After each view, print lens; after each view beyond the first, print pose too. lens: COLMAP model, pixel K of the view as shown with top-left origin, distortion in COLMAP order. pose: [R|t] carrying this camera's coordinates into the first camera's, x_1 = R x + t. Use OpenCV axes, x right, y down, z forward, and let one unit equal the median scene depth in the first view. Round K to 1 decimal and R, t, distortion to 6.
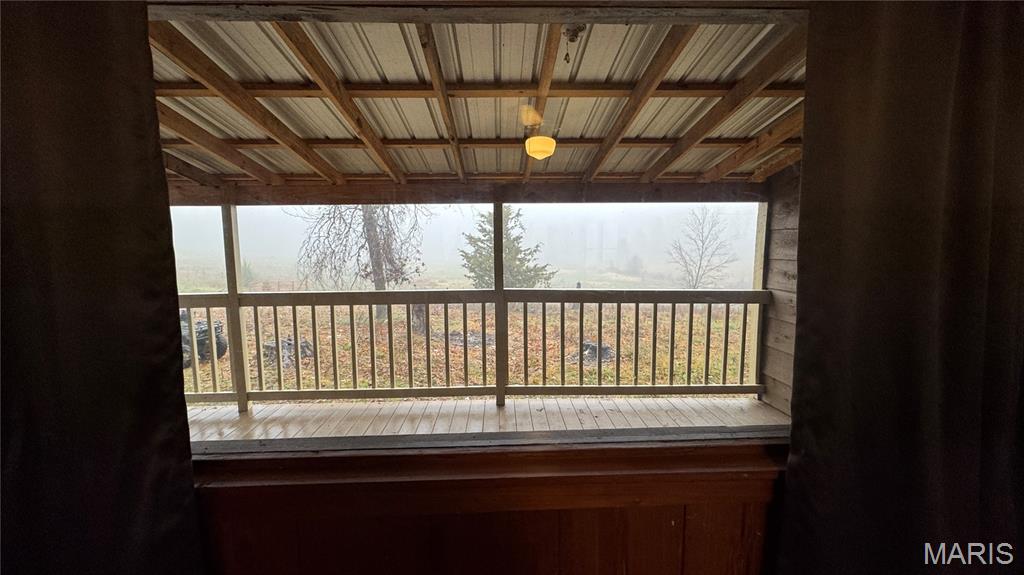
lens RADIAL K [[409.5, 0, 515.0], [0, 409.5, 286.3], [0, 0, 1]] dist [0.000117, 0.000025]
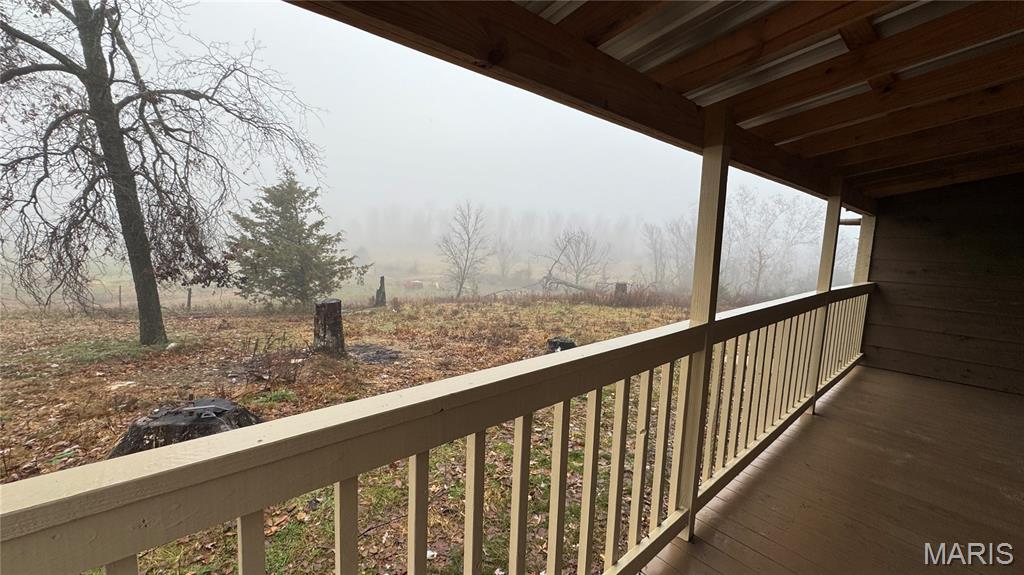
lens RADIAL K [[409.5, 0, 515.0], [0, 409.5, 286.3], [0, 0, 1]] dist [0.000117, 0.000025]
pose [[0.770490, -0.039381, 0.636235, -0.208333], [0.025182, 0.999191, 0.031350, -0.009549], [-0.636955, -0.008133, 0.770858, 0.128244]]
